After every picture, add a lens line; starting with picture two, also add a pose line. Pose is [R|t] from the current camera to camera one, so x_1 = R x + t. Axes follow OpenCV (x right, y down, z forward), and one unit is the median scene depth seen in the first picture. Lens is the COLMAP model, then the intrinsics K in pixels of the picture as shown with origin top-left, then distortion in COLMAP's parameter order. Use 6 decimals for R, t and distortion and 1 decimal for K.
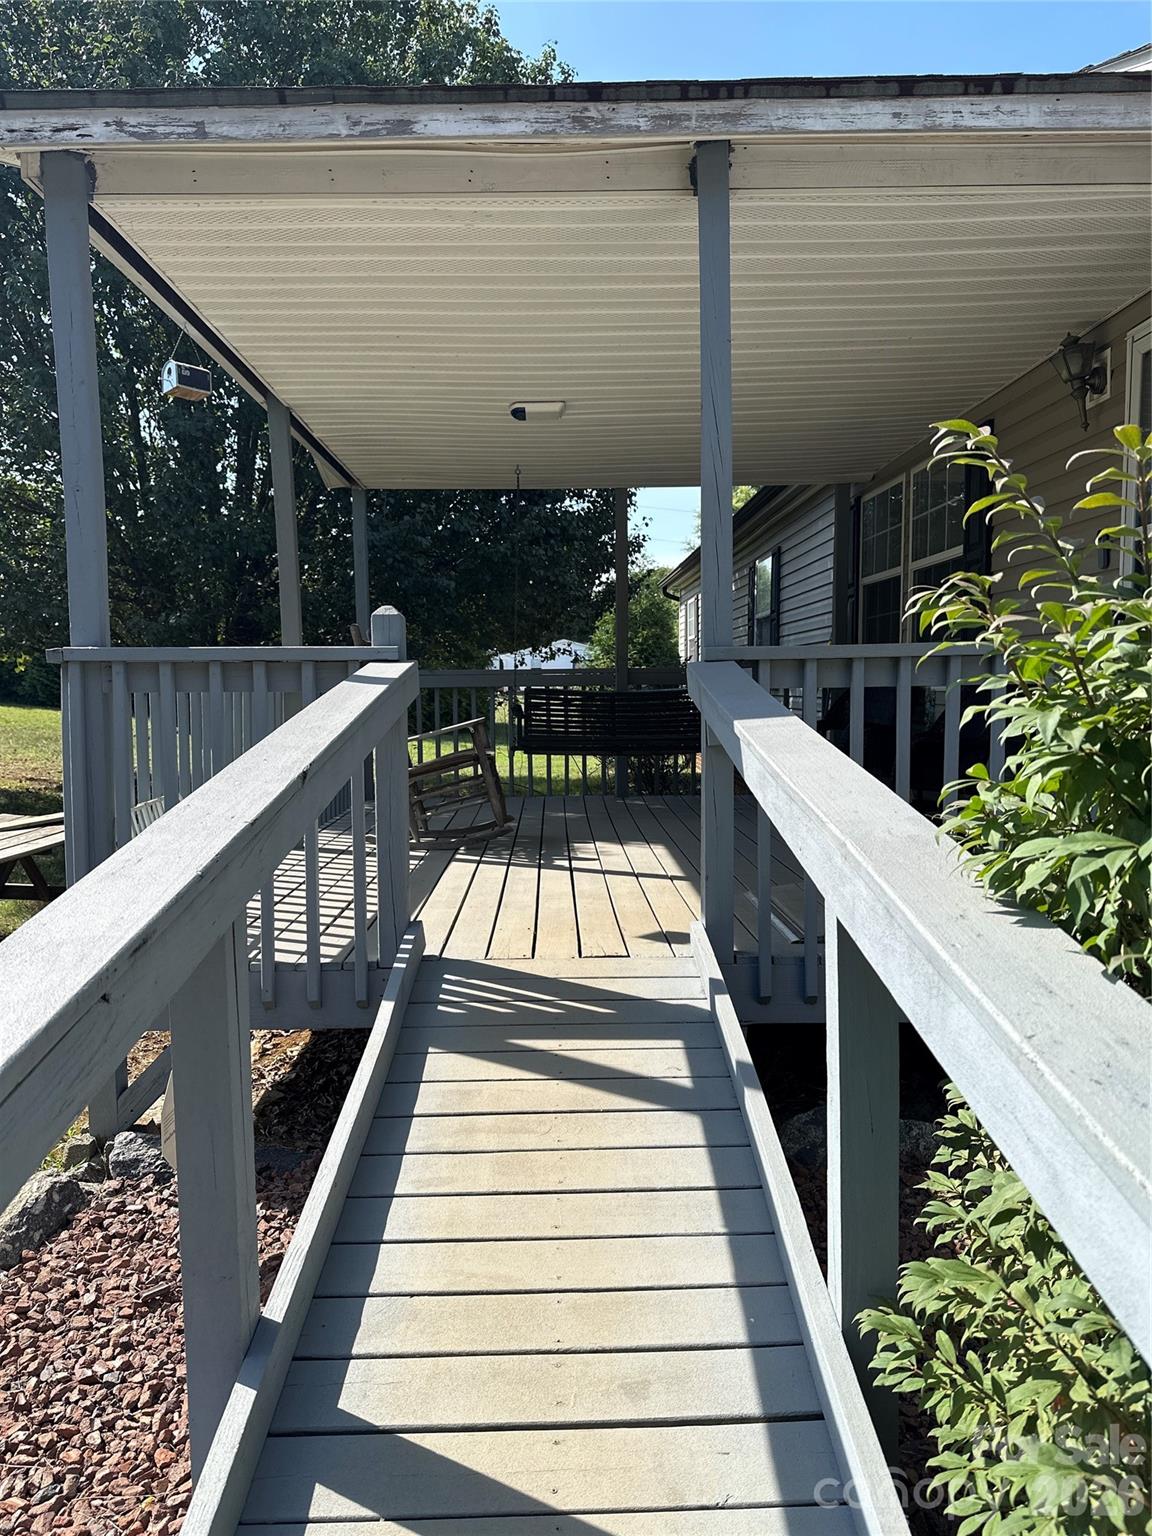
lens RADIAL K [[1075.2, 0, 574.2], [0, 1075.2, 764.6], [0, 0, 1]] dist [0.062934, -0.088074]
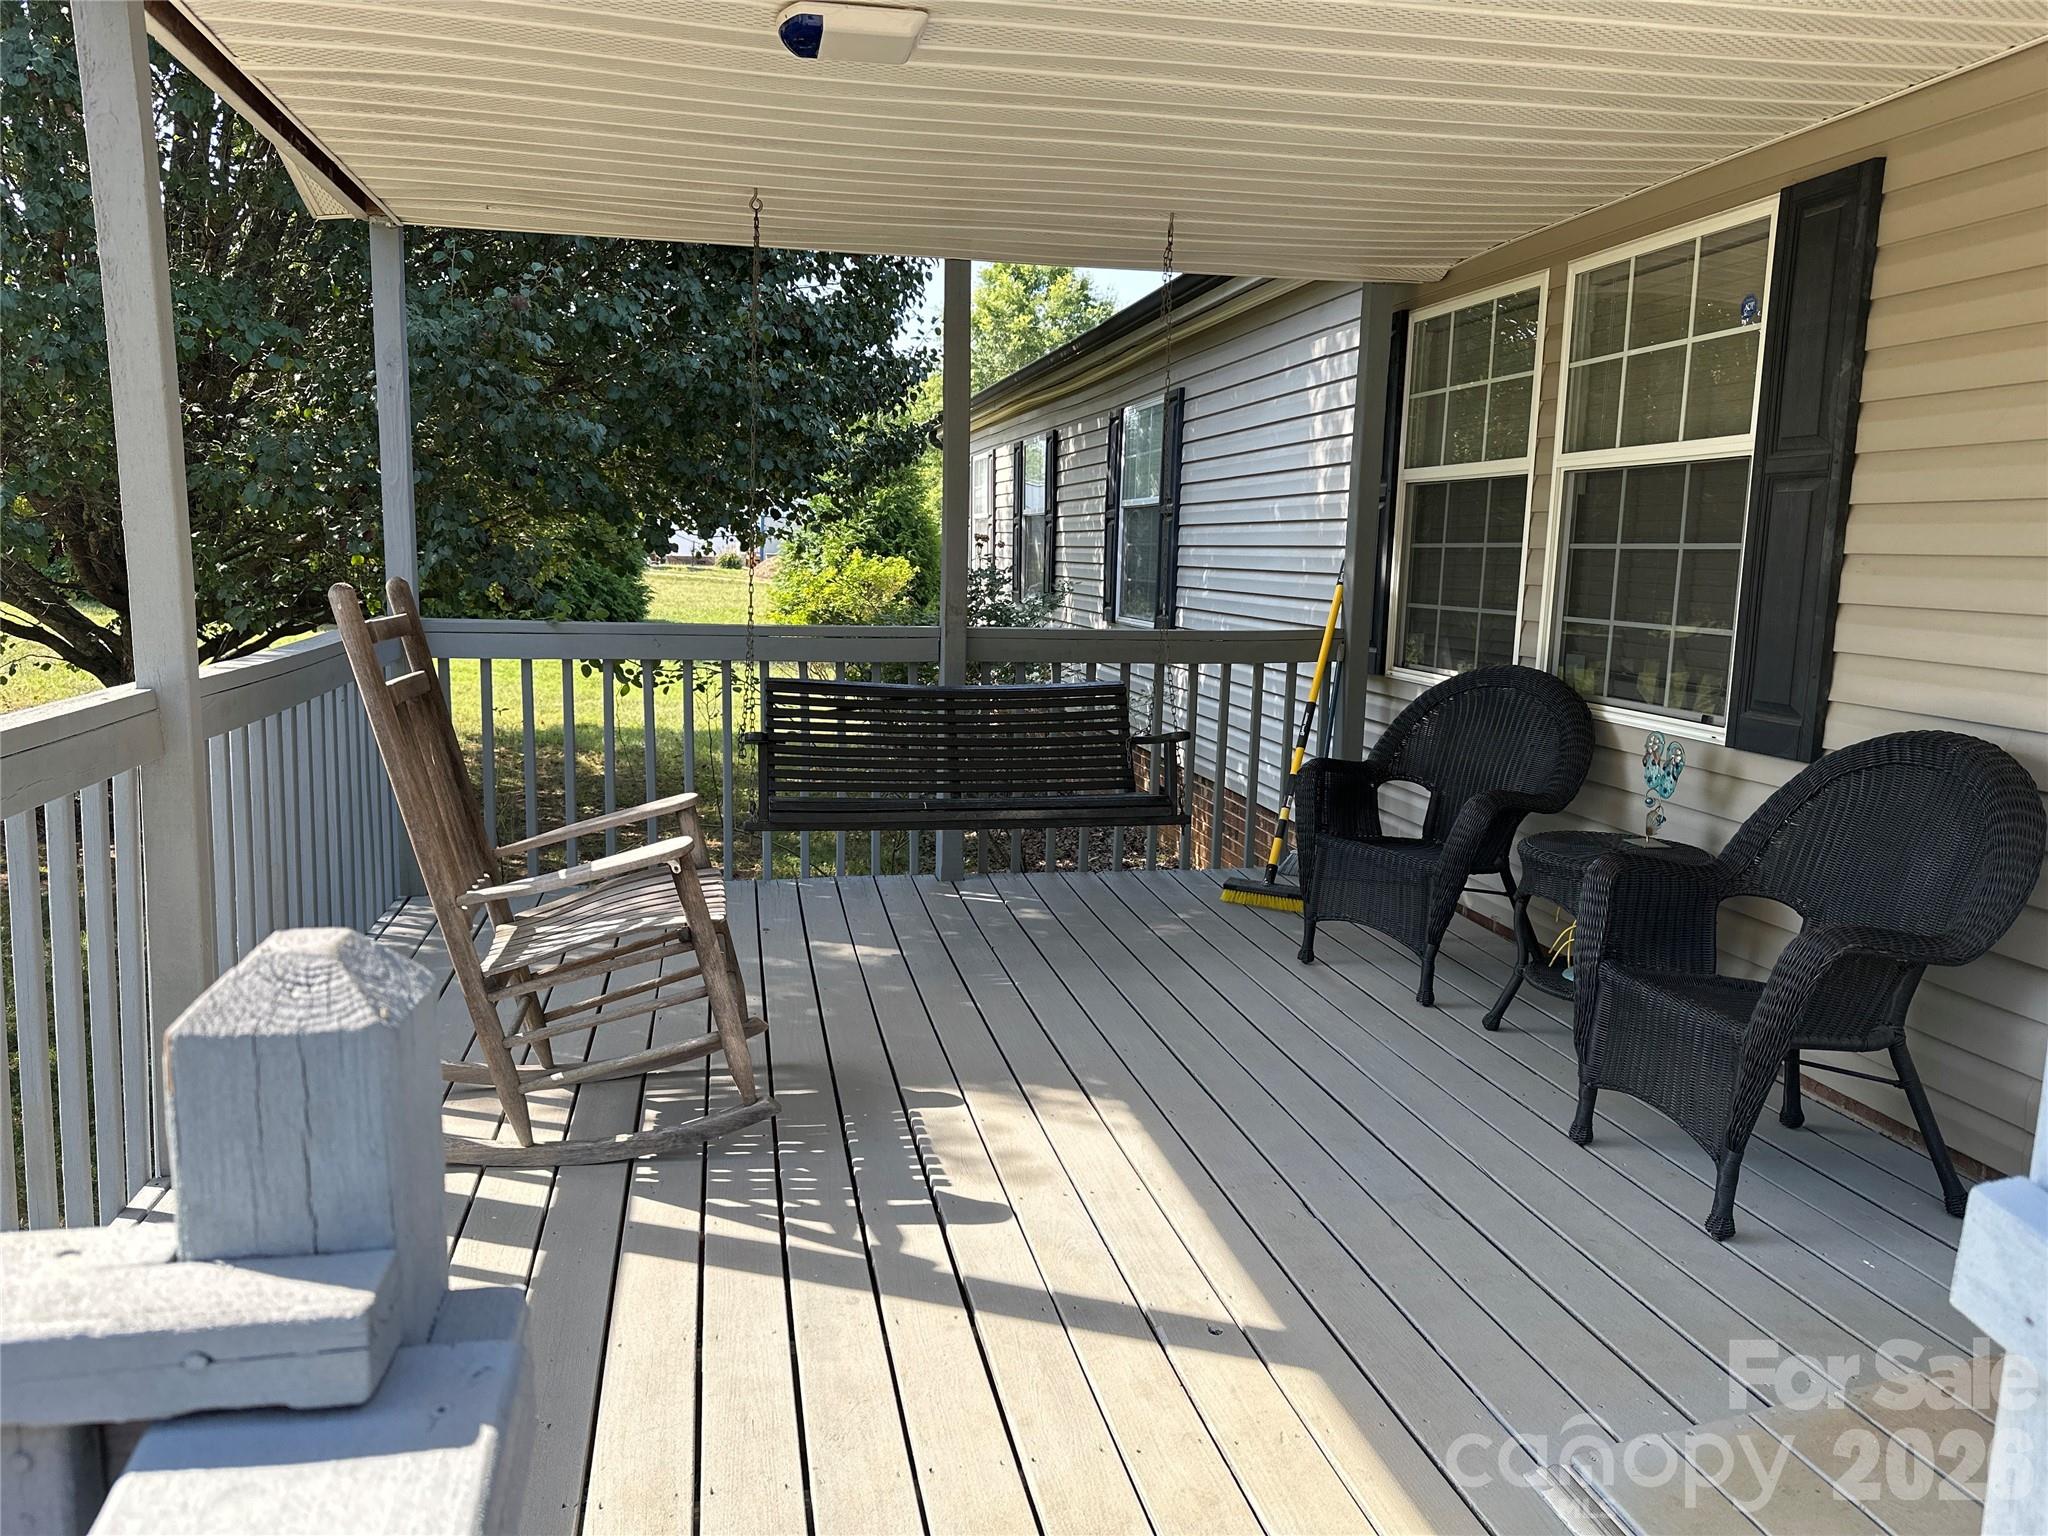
lens RADIAL K [[1433.6, 0, 1026.2], [0, 1433.6, 774.6], [0, 0, 1]] dist [0.062934, -0.088074]
pose [[0.982086, 0.004716, 0.188375, -0.043687], [-0.020599, 0.996383, 0.082445, -0.069450], [-0.187304, -0.084848, 0.978631, 0.295078]]
